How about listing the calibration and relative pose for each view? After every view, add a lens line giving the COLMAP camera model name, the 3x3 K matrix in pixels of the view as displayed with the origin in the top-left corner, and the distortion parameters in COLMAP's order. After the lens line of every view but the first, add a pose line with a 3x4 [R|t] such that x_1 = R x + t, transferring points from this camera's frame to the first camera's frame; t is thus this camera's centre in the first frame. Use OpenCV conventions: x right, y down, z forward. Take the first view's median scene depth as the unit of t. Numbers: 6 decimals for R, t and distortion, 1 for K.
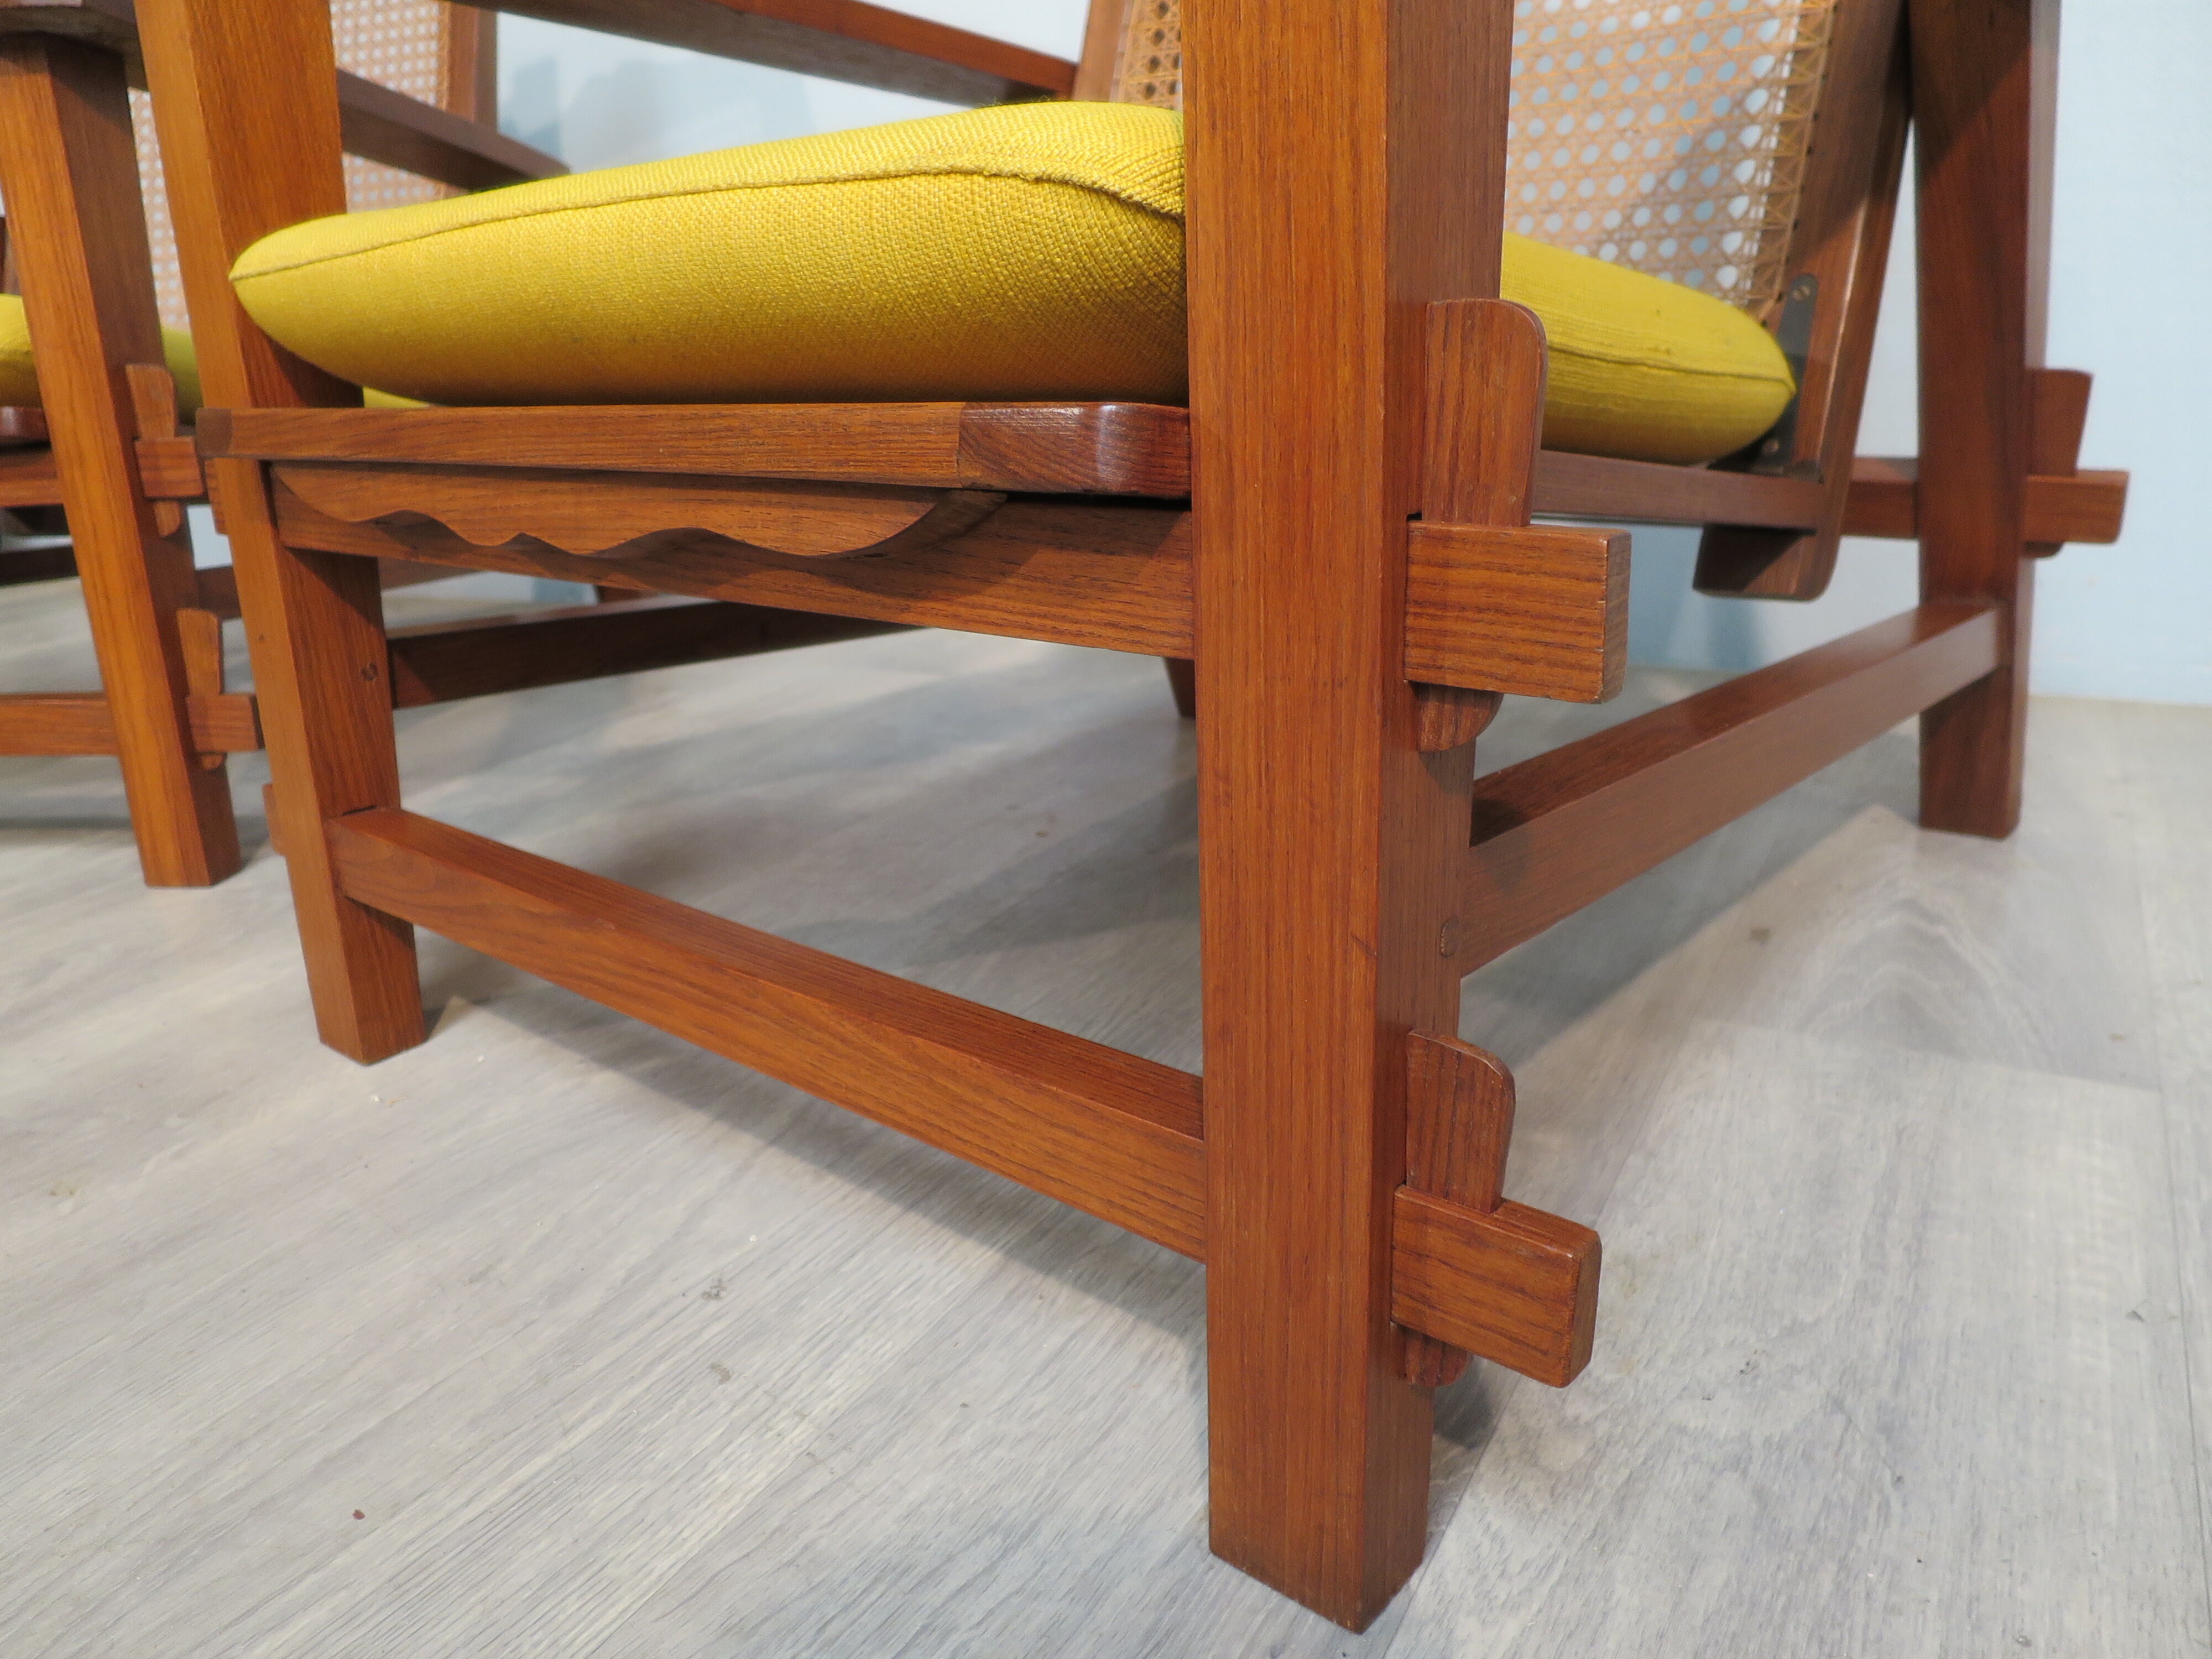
lens RADIAL K [[1587.2, 0, 1101.1], [0, 1587.2, 831.0], [0, 0, 1]] dist [-0.042994, 0.010604]
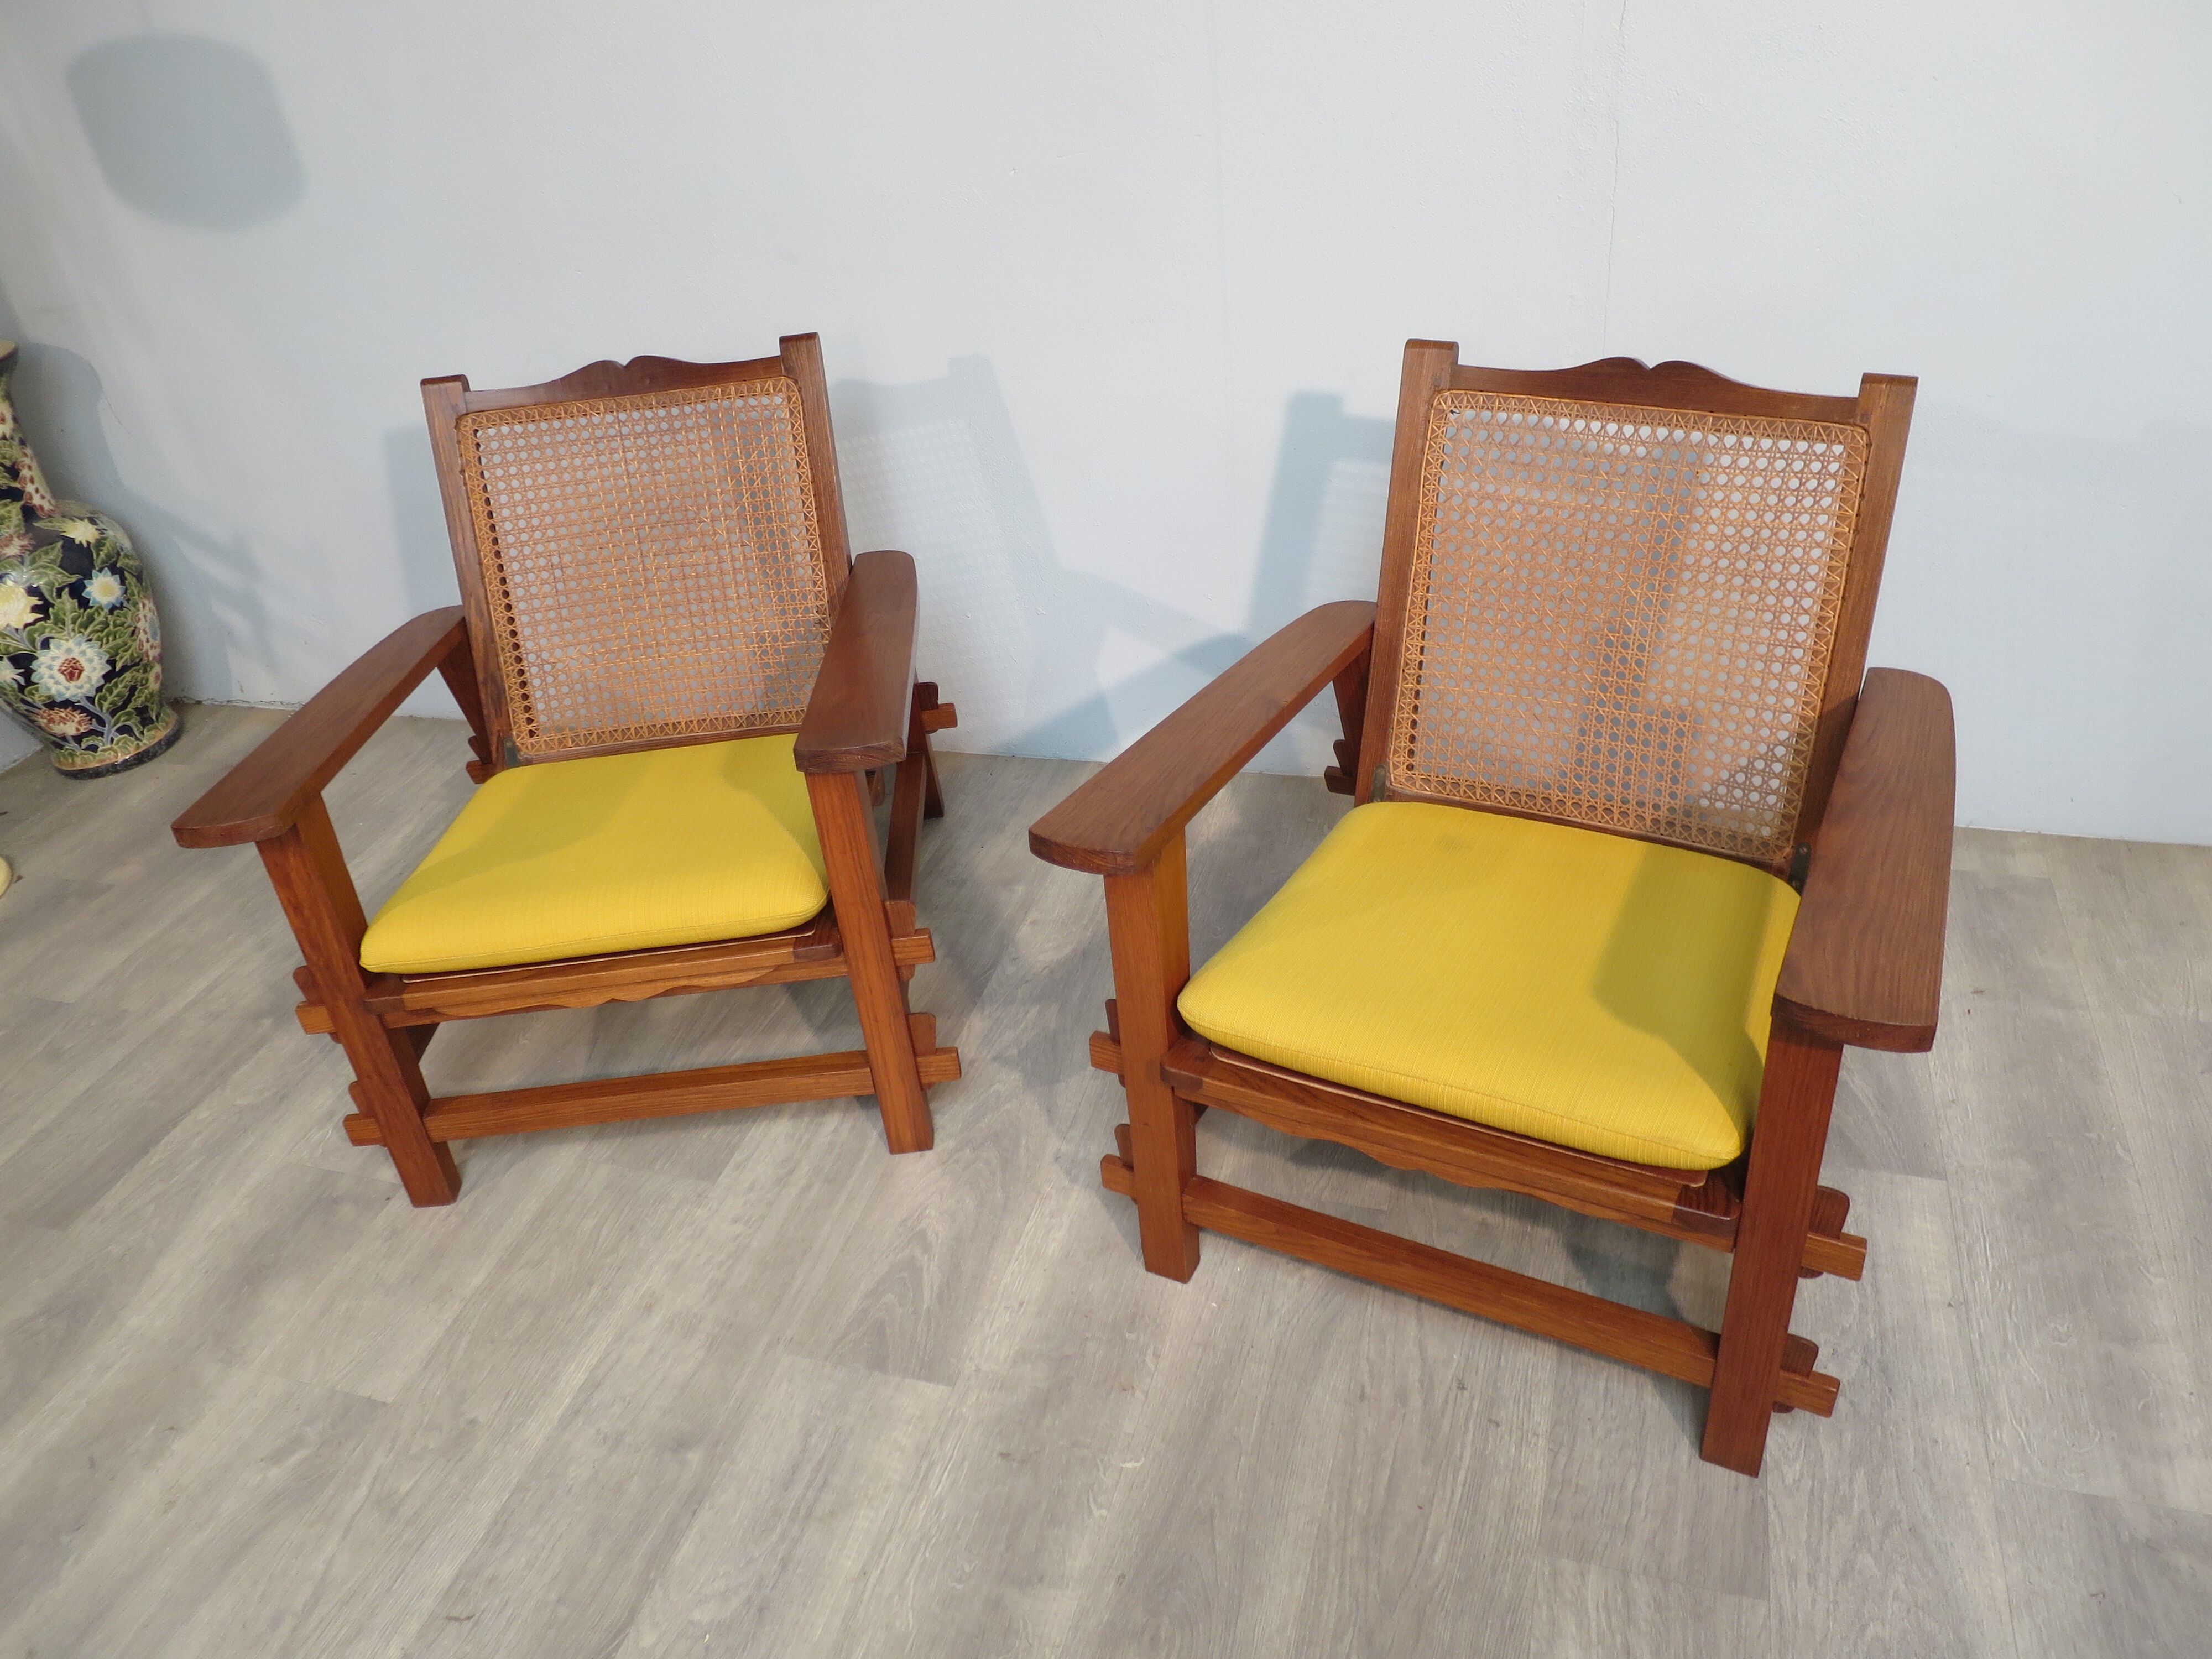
lens RADIAL K [[1587.2, 0, 1103.6], [0, 1587.2, 827.1], [0, 0, 1]] dist [-0.042994, 0.010604]
pose [[0.975114, -0.153599, 0.159873, -1.093581], [0.111587, 0.963145, 0.244746, -1.299352], [-0.191573, -0.220816, 0.956316, -1.173479]]
